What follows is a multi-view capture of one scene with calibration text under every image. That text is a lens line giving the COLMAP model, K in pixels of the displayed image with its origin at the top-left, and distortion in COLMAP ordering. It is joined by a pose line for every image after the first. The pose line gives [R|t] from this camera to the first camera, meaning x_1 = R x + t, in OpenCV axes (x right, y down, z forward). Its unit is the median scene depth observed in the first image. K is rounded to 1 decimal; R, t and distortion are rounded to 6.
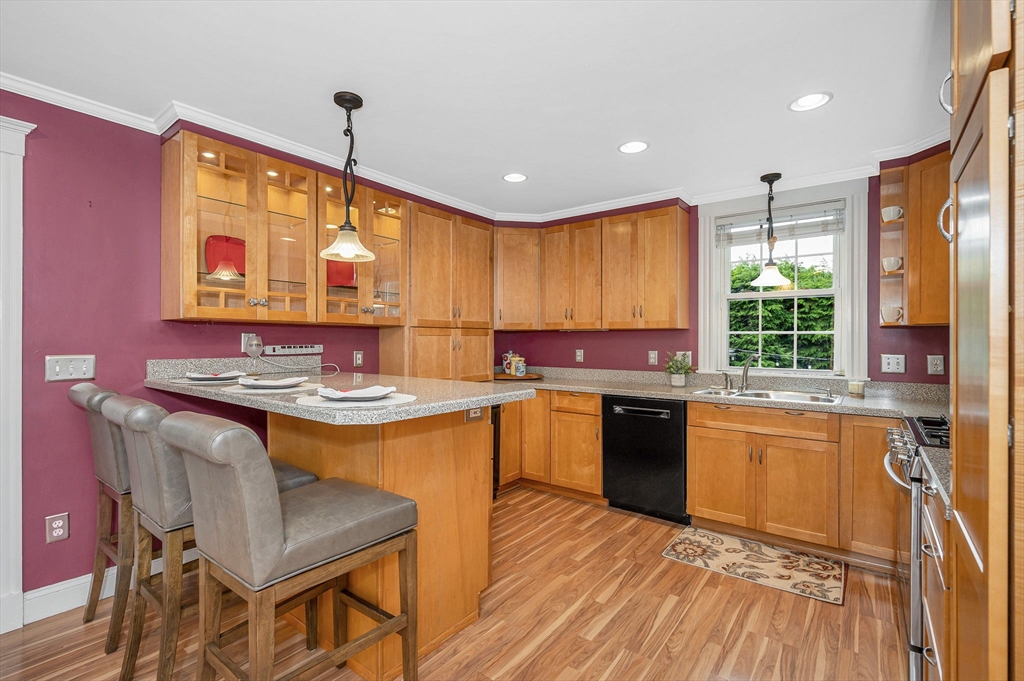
lens RADIAL K [[467.8, 0, 515.1], [0, 467.8, 336.0], [0, 0, 1]] dist [-0.002144, 0.000191]
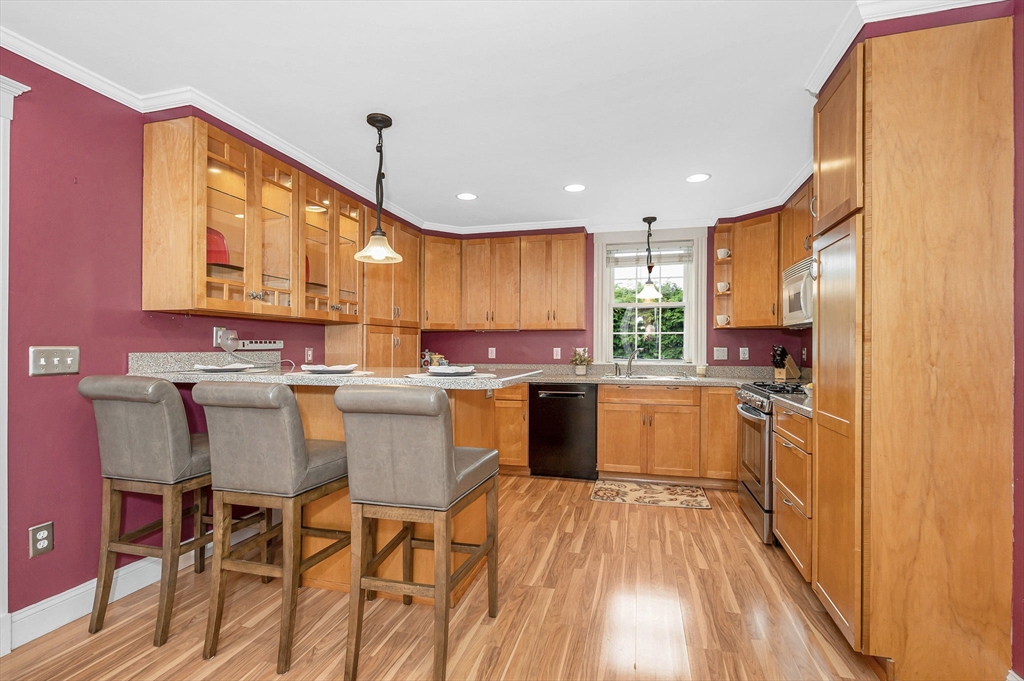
lens RADIAL K [[467.8, 0, 521.8], [0, 467.8, 344.8], [0, 0, 1]] dist [-0.002144, 0.000191]
pose [[0.923159, -0.000710, 0.384417, -0.352880], [-0.001207, 0.999988, 0.004744, 0.024407], [-0.384416, -0.004844, 0.923147, -0.133495]]
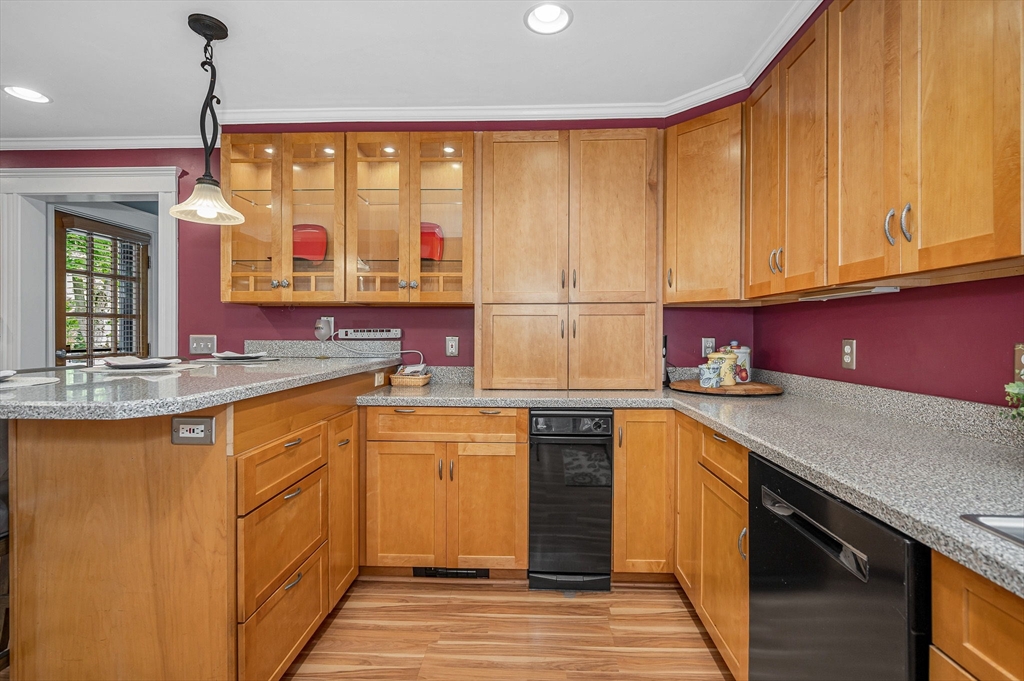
lens RADIAL K [[467.8, 0, 511.6], [0, 467.8, 333.6], [0, 0, 1]] dist [-0.002144, 0.000191]
pose [[0.575747, -0.000622, -0.817628, 0.469609], [0.006701, 0.999970, 0.003958, 0.028228], [0.817601, -0.007758, 0.575734, 0.721683]]
